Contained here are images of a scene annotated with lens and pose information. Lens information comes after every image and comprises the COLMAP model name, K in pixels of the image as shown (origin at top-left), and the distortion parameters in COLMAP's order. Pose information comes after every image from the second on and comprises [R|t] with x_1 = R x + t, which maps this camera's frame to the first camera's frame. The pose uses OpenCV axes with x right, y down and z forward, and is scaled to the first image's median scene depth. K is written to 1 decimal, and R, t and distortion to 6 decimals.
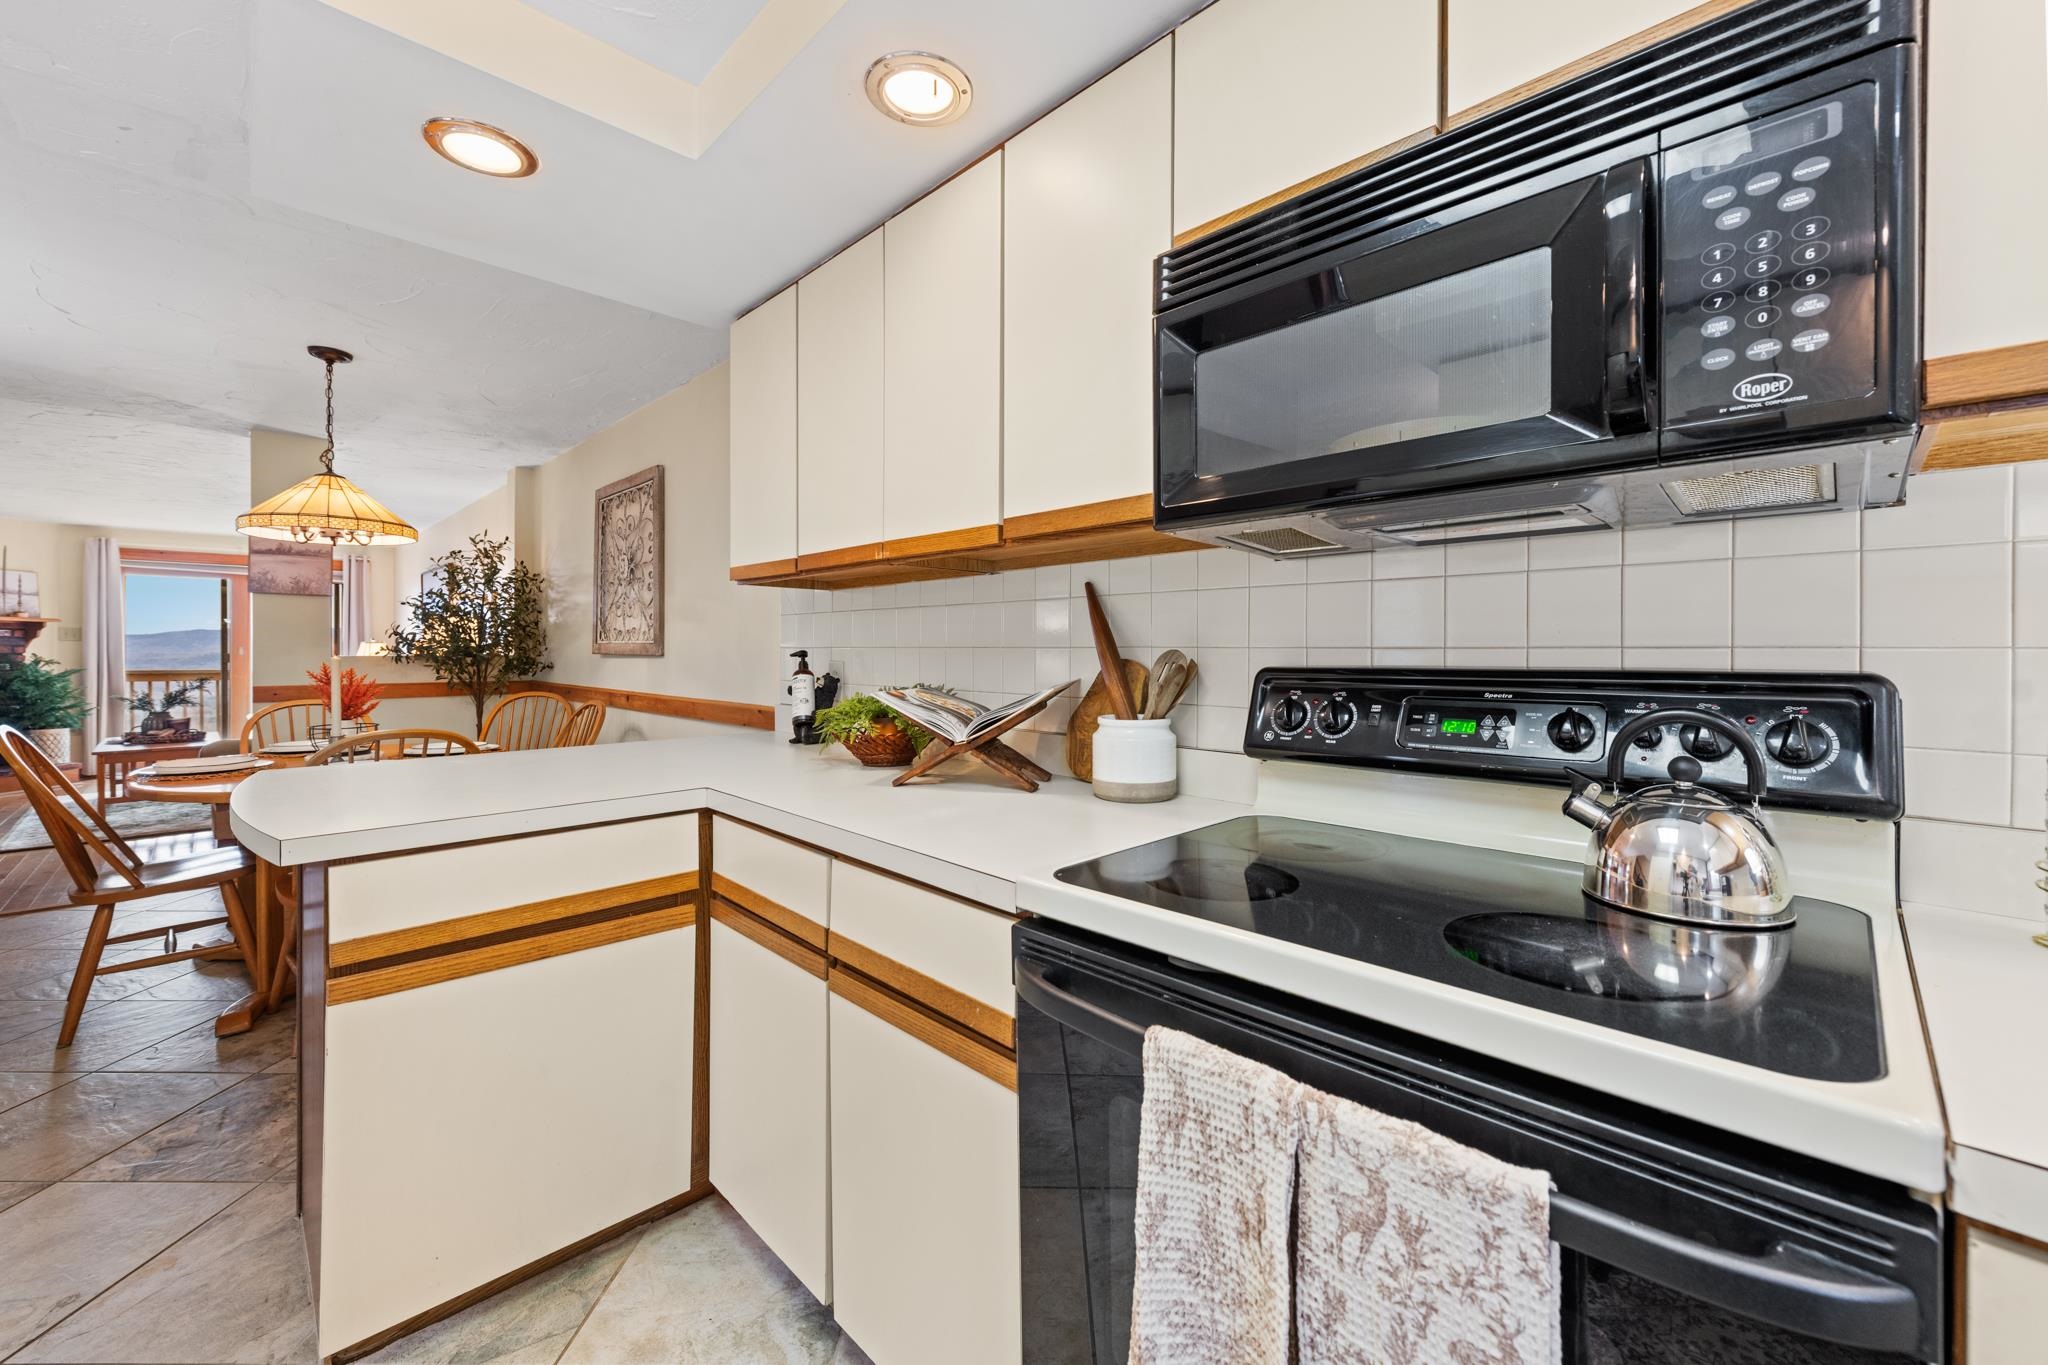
lens RADIAL K [[807.1, 0, 1026.3], [0, 807.1, 656.0], [0, 0, 1]] dist [0.009053, -0.005039]
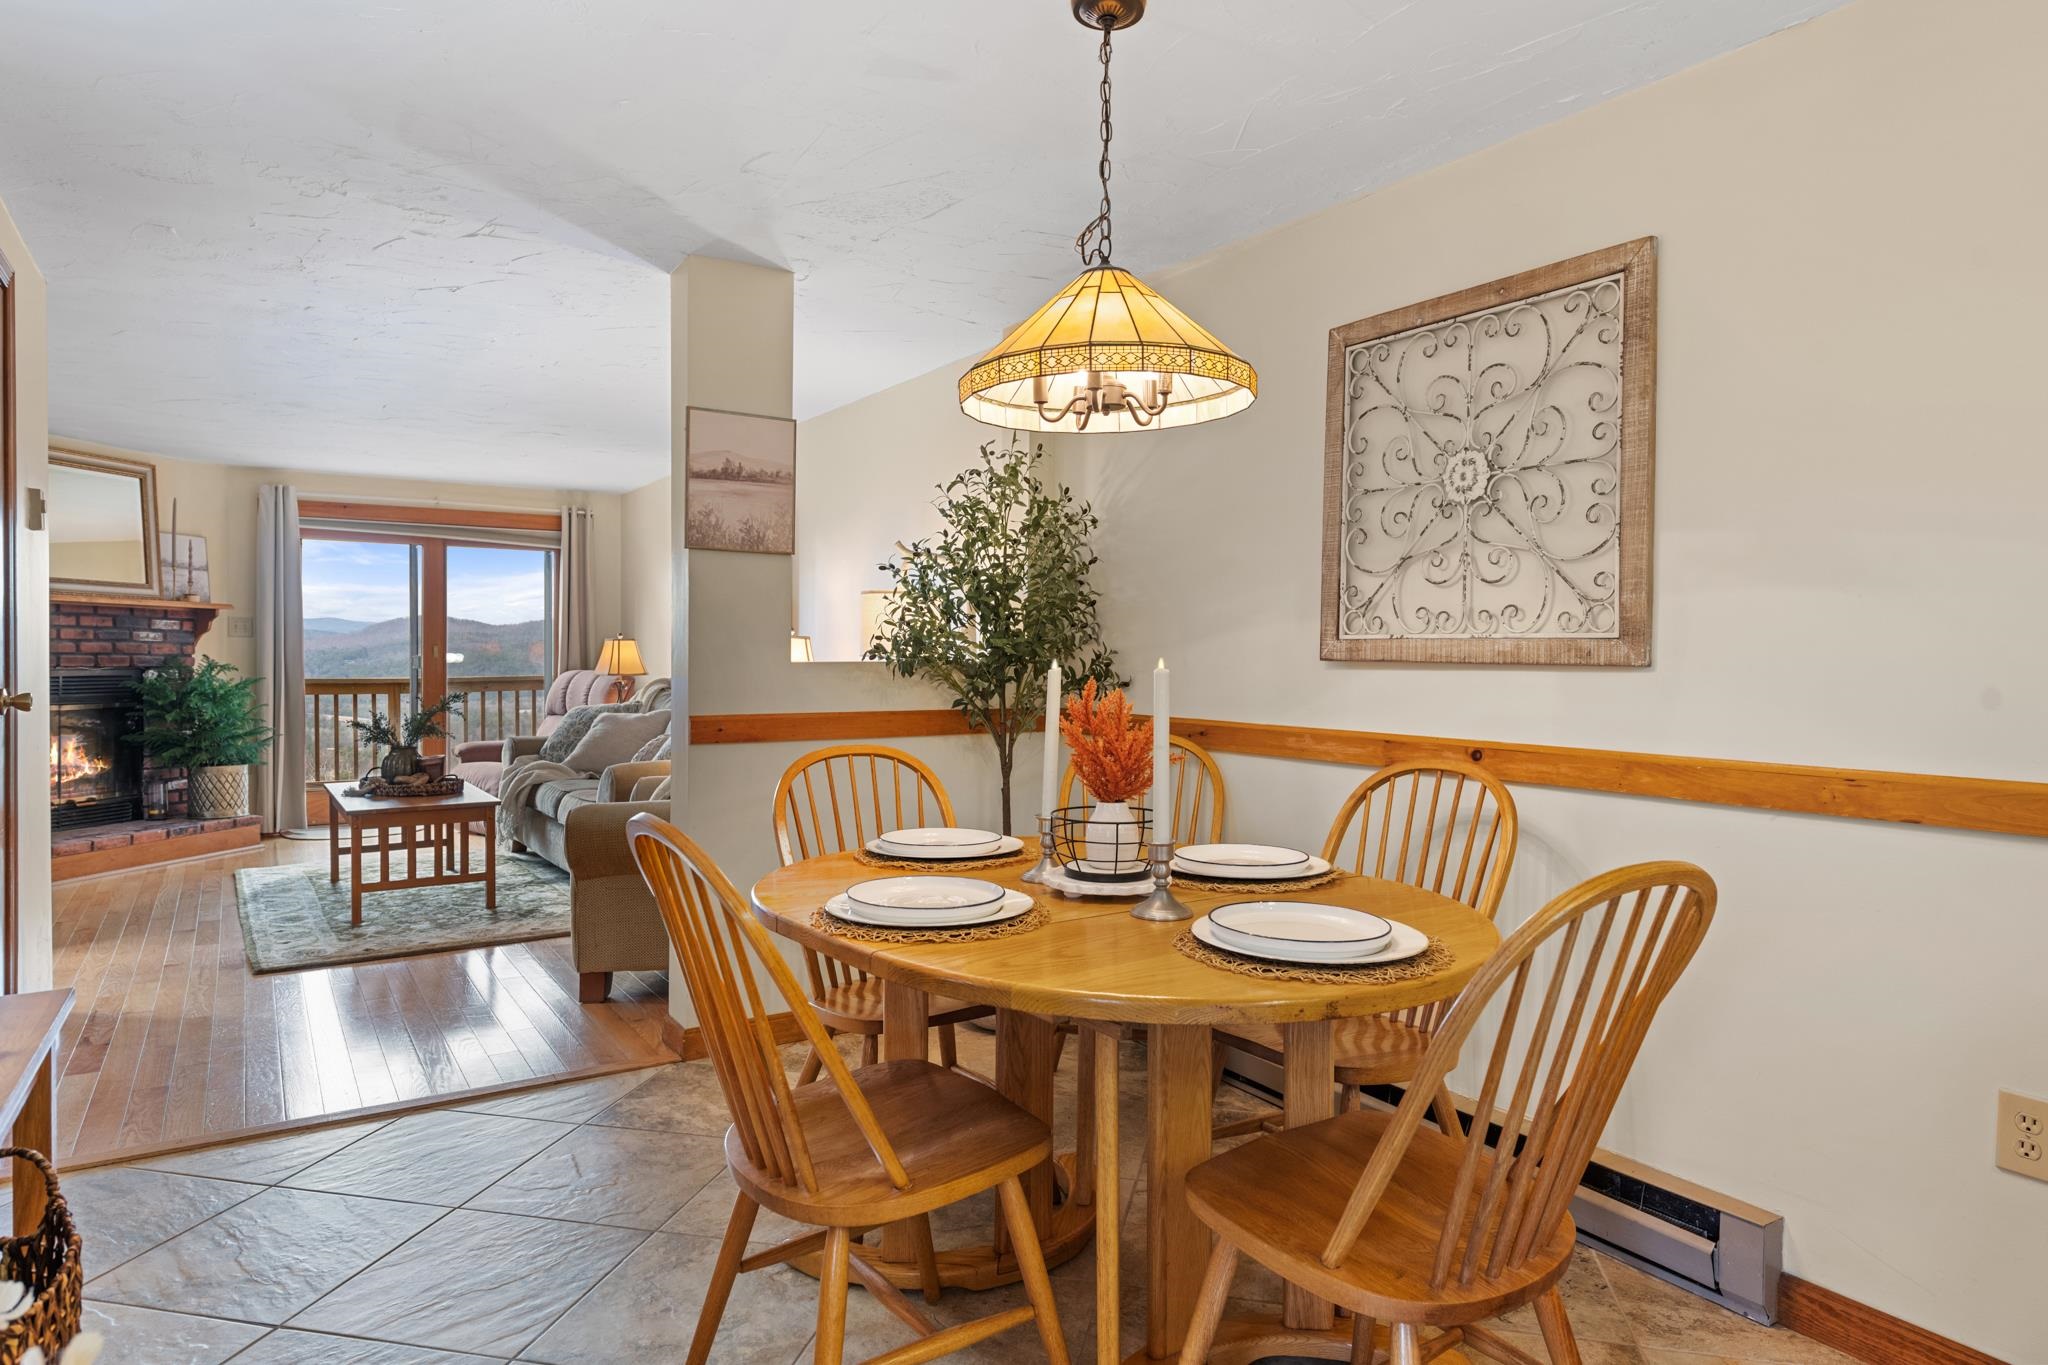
lens RADIAL K [[1206.8, 0, 1030.3], [0, 1206.8, 659.2], [0, 0, 1]] dist [0.003207, 0.000405]
pose [[0.978407, 0.002946, -0.206666, -1.108661], [-0.003026, 0.999995, -0.000071, -0.004700], [0.206665, 0.000695, 0.978412, 0.471597]]
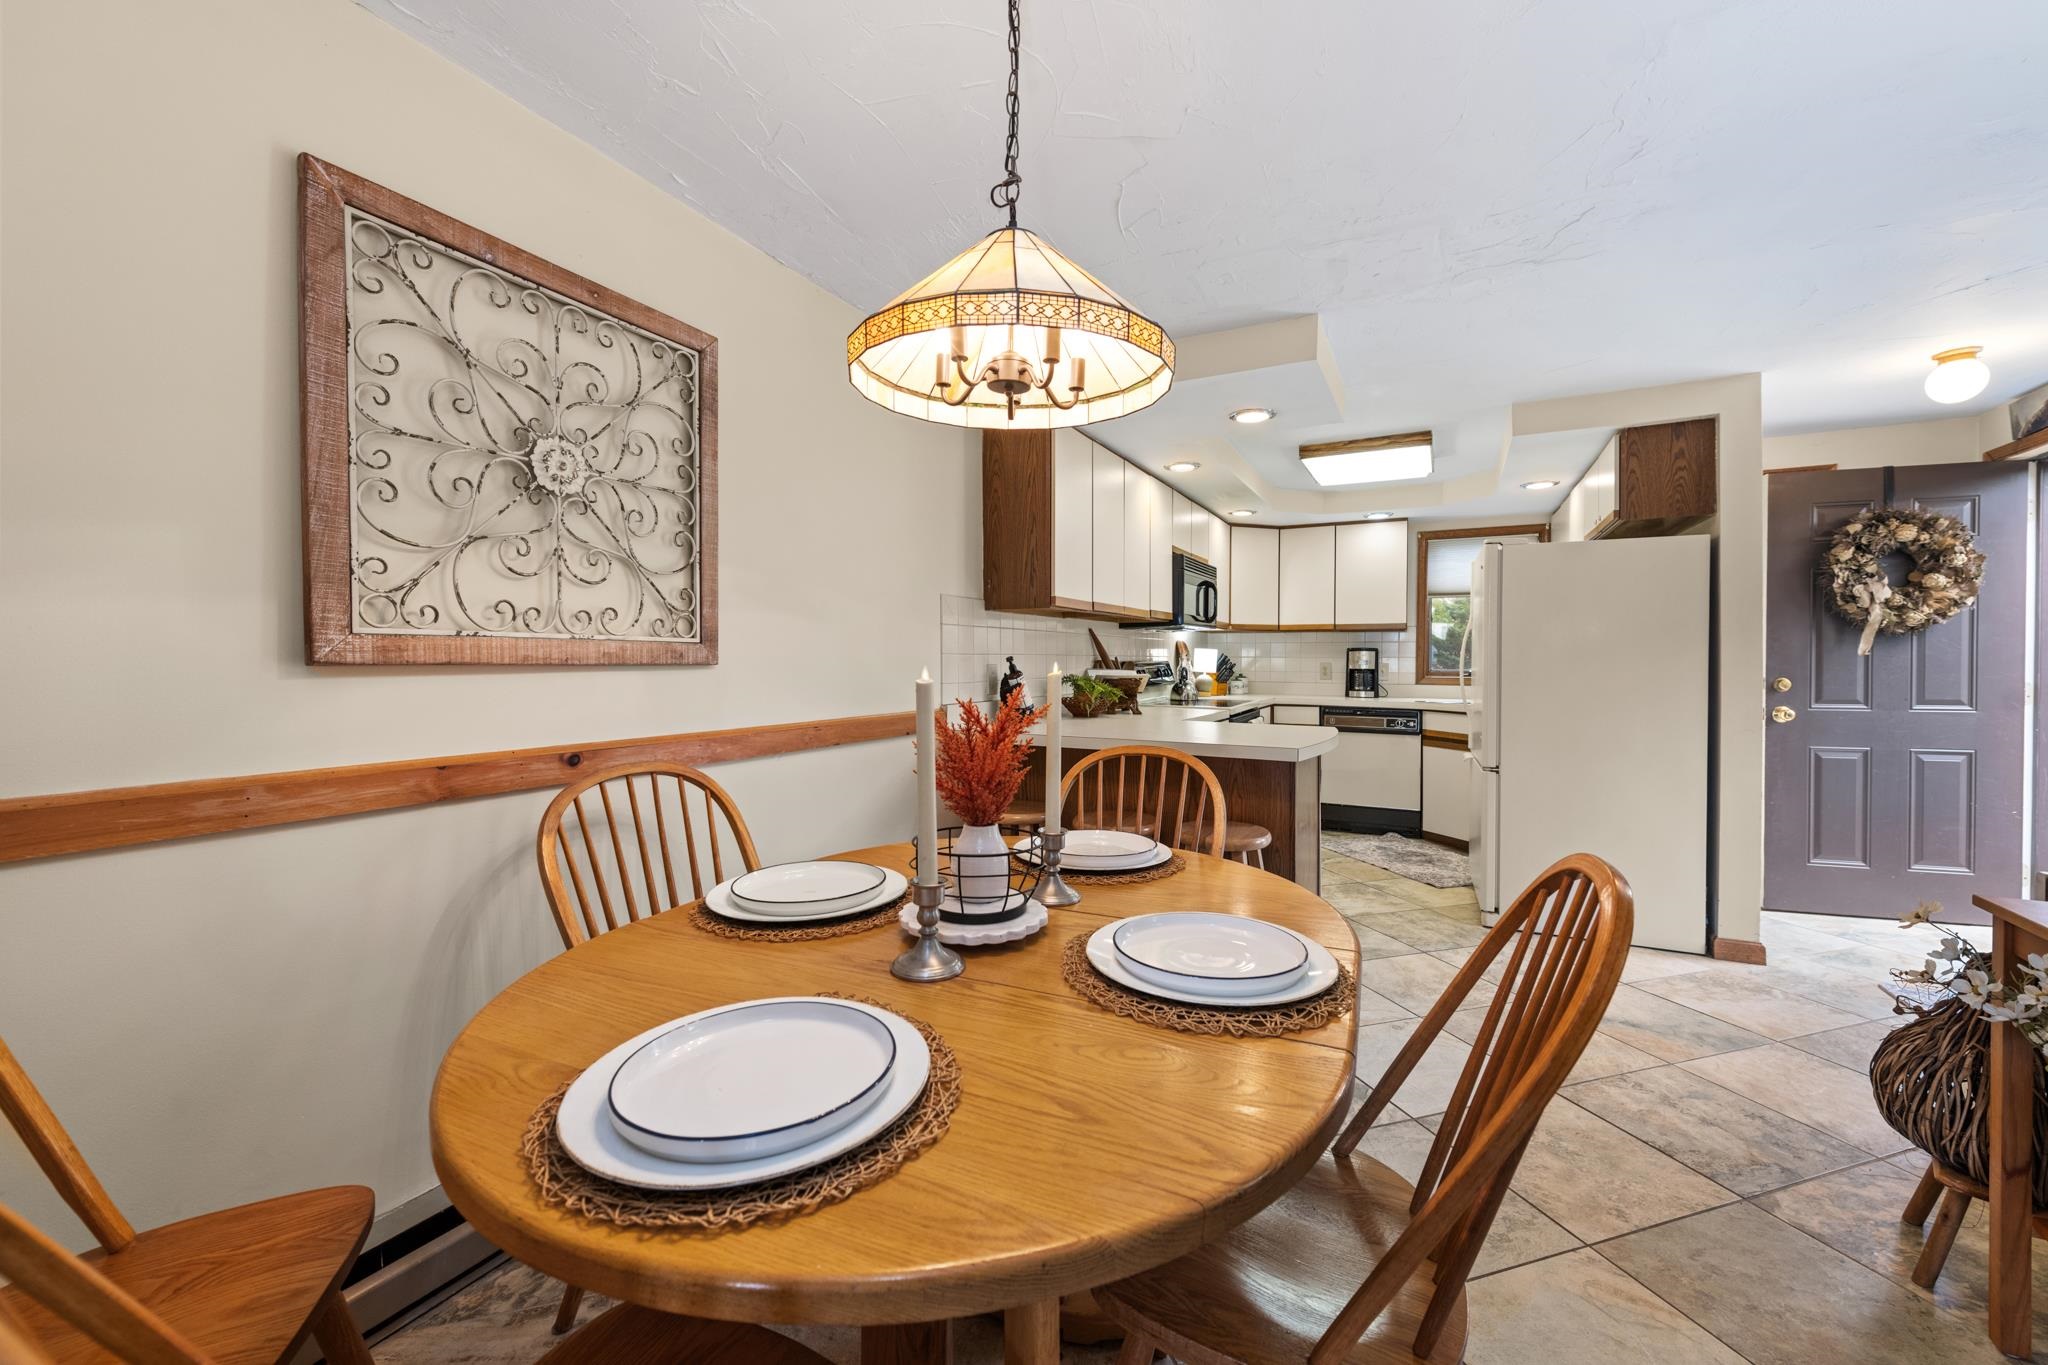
lens RADIAL K [[812.2, 0, 1018.1], [0, 812.2, 667.3], [0, 0, 1]] dist [0.001409, -0.000076]
pose [[-0.311105, -0.014693, 0.950262, -1.864704], [0.002191, 0.999867, 0.016177, -0.012131], [-0.950373, 0.007114, -0.311031, 1.684038]]
